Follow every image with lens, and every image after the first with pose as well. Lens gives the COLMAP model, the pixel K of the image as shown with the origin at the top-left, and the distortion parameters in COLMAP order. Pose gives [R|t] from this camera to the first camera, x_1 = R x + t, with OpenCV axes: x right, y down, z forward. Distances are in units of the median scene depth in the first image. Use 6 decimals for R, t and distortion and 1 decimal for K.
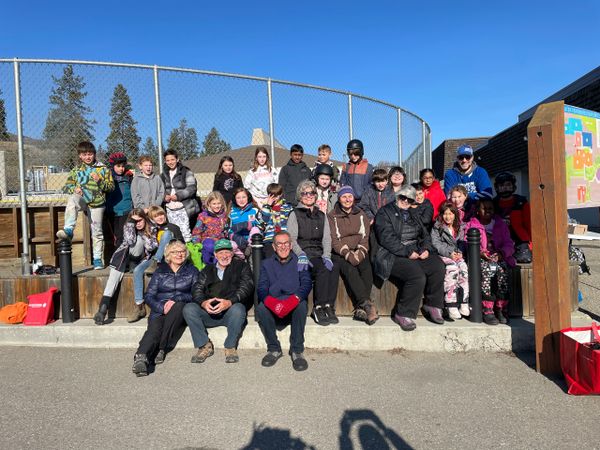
lens RADIAL K [[461.5, 0, 300.1], [0, 461.5, 224.9], [0, 0, 1]] dist [-0.006721, -0.009028]
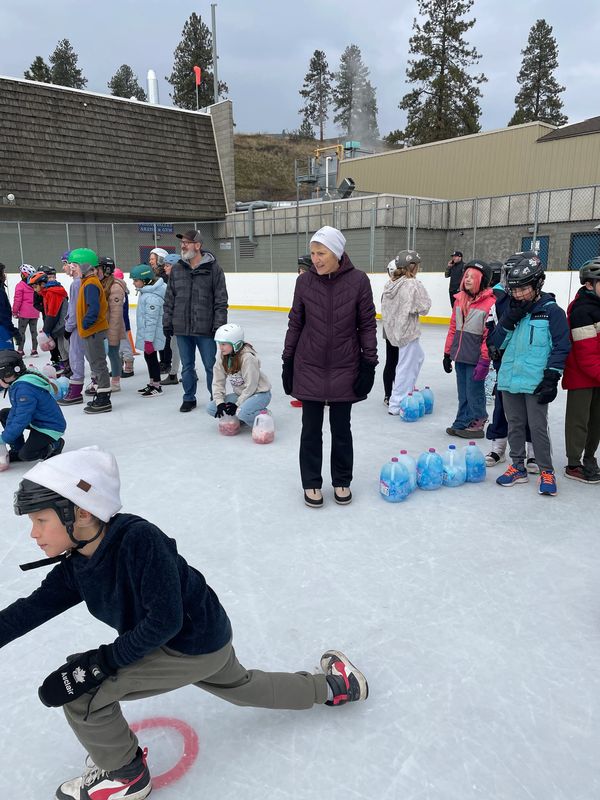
lens RADIAL K [[615.4, 0, 300.7], [0, 615.4, 400.1], [0, 0, 1]] dist [-0.006721, -0.009028]
pose [[0.753756, 0.170938, -0.634533, -0.058681], [-0.040773, 0.975881, 0.214462, 0.000629], [0.655888, -0.135780, 0.742546, 0.188968]]
